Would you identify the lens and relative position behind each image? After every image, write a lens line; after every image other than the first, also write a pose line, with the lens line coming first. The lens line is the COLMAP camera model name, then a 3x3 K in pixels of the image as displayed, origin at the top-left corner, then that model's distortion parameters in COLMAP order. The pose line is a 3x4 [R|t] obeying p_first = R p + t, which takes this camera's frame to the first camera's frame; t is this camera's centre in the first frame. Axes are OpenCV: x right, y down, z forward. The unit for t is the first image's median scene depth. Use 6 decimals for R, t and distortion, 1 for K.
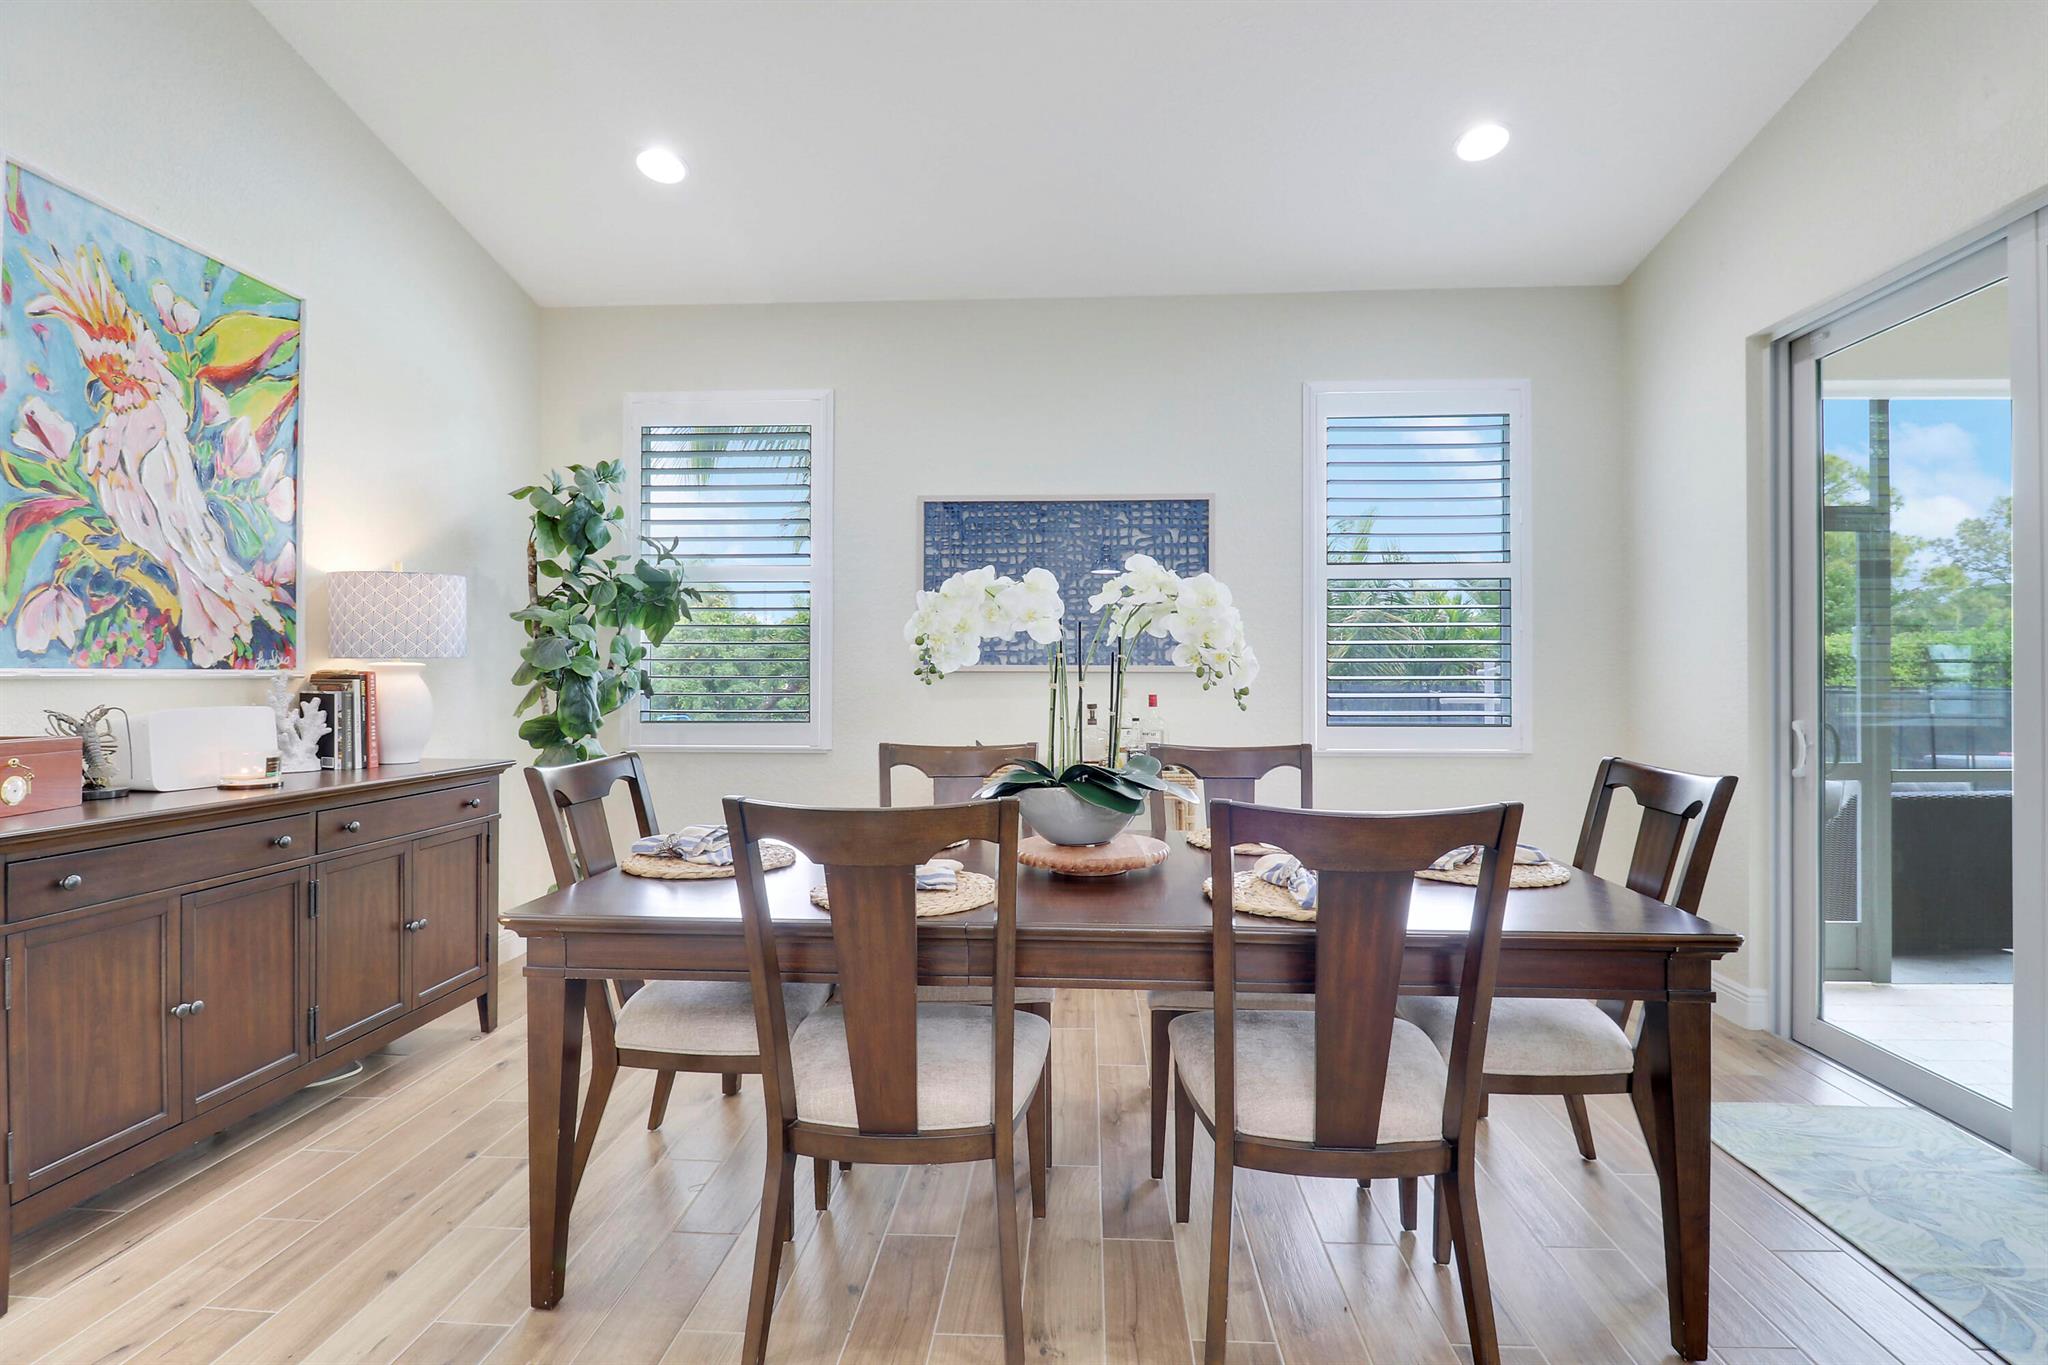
lens RADIAL K [[941.5, 0, 1024.4], [0, 941.5, 674.4], [0, 0, 1]] dist [0.001779, -0.015374]
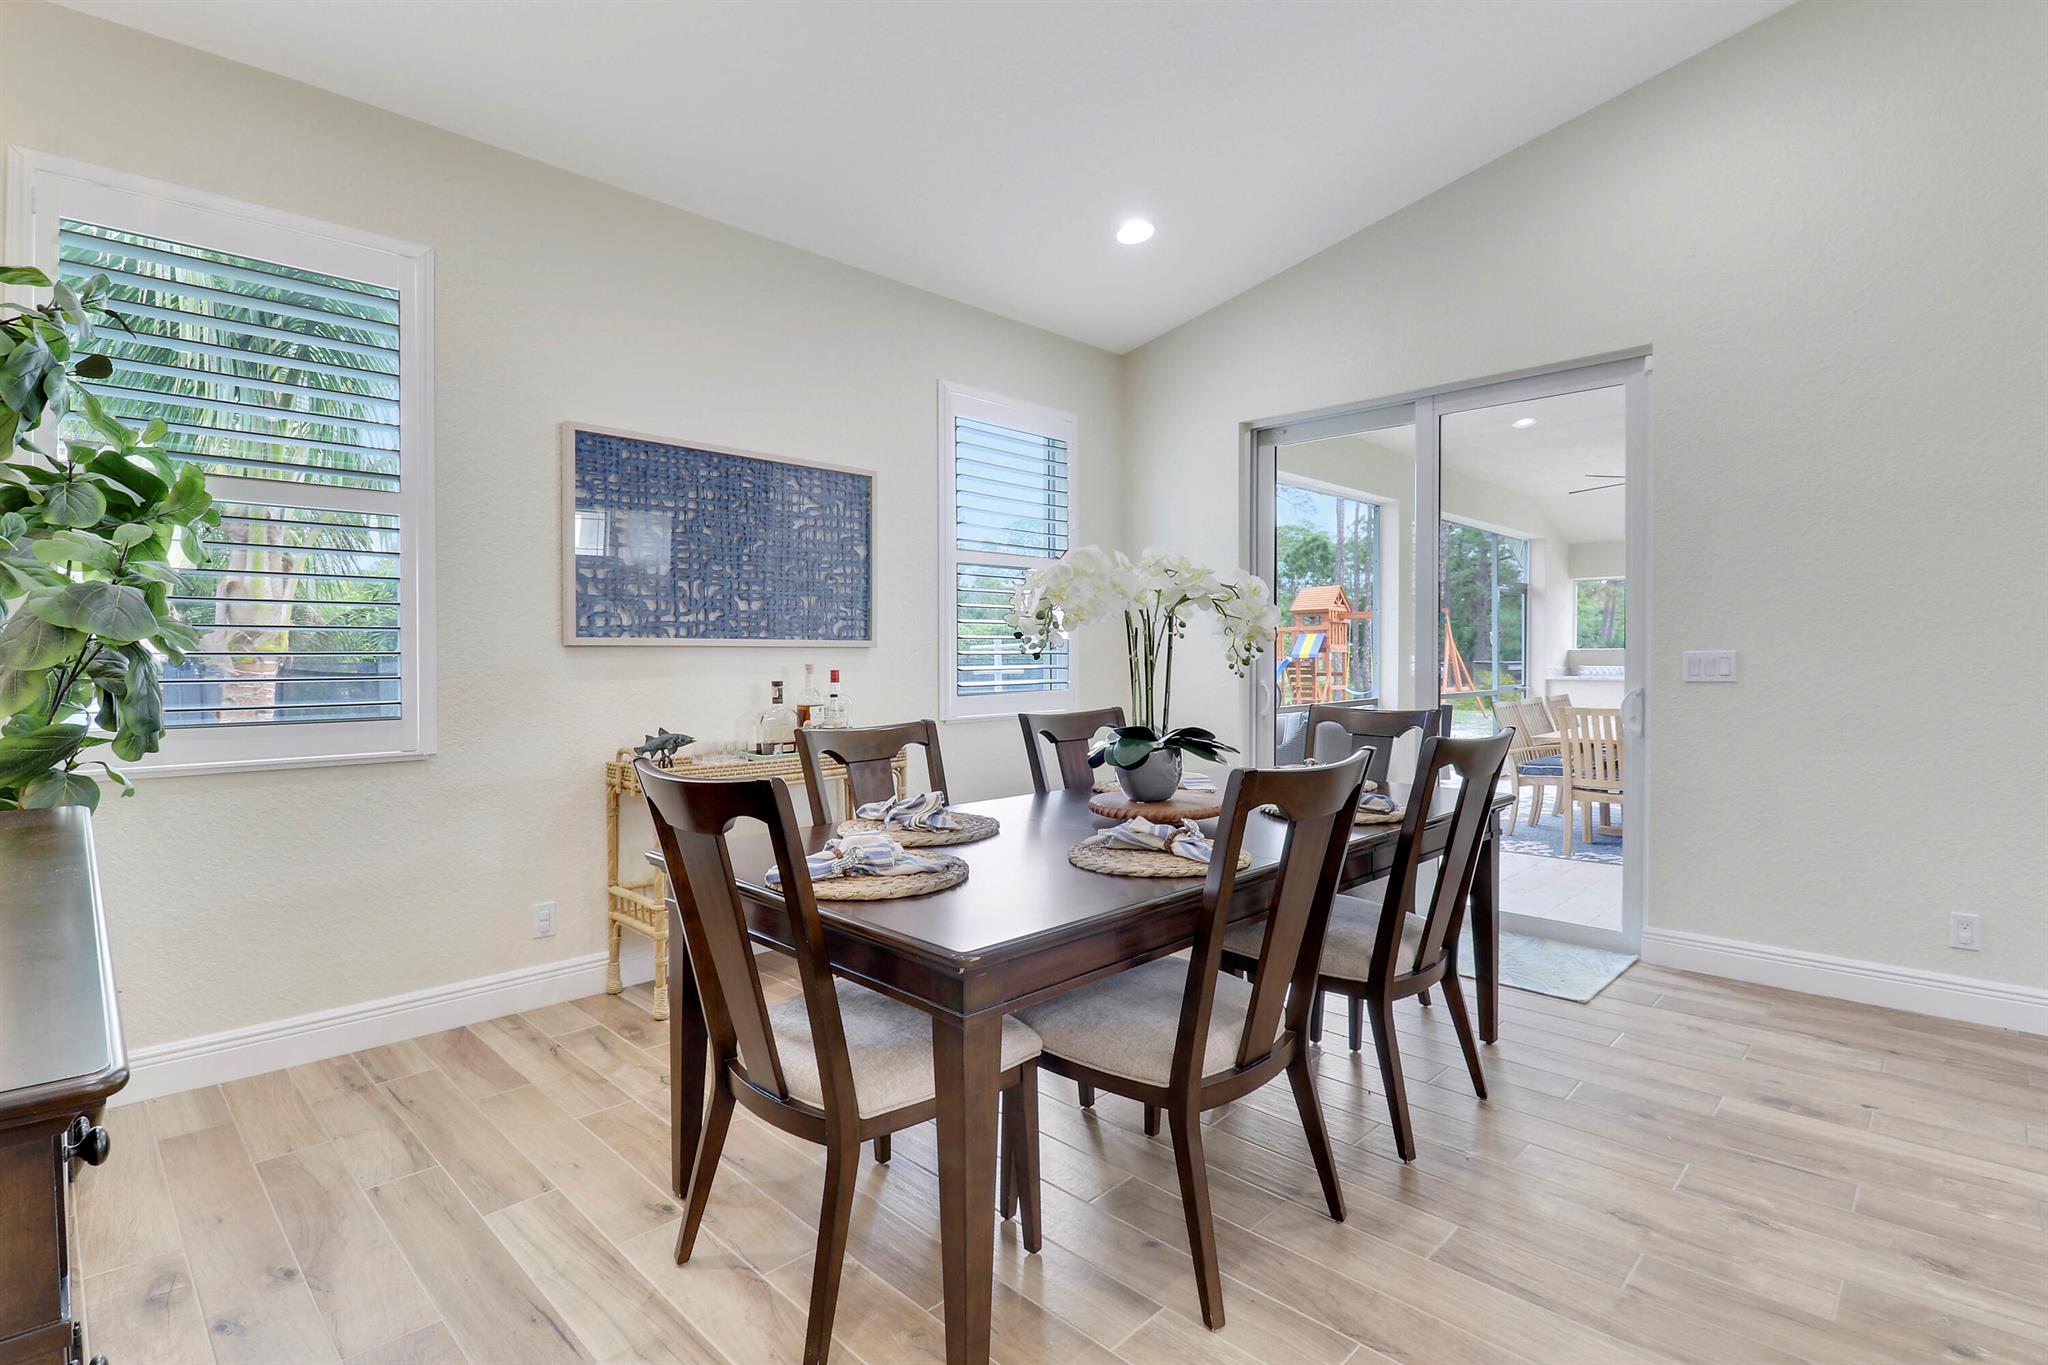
lens RADIAL K [[986.3, 0, 1042.9], [0, 986.3, 674.7], [0, 0, 1]] dist [-0.001547, -0.000559]
pose [[0.648341, -0.018771, 0.761119, -0.703354], [-0.000541, 0.999684, 0.025115, 0.000658], [-0.761350, -0.016695, 0.648126, 0.239493]]
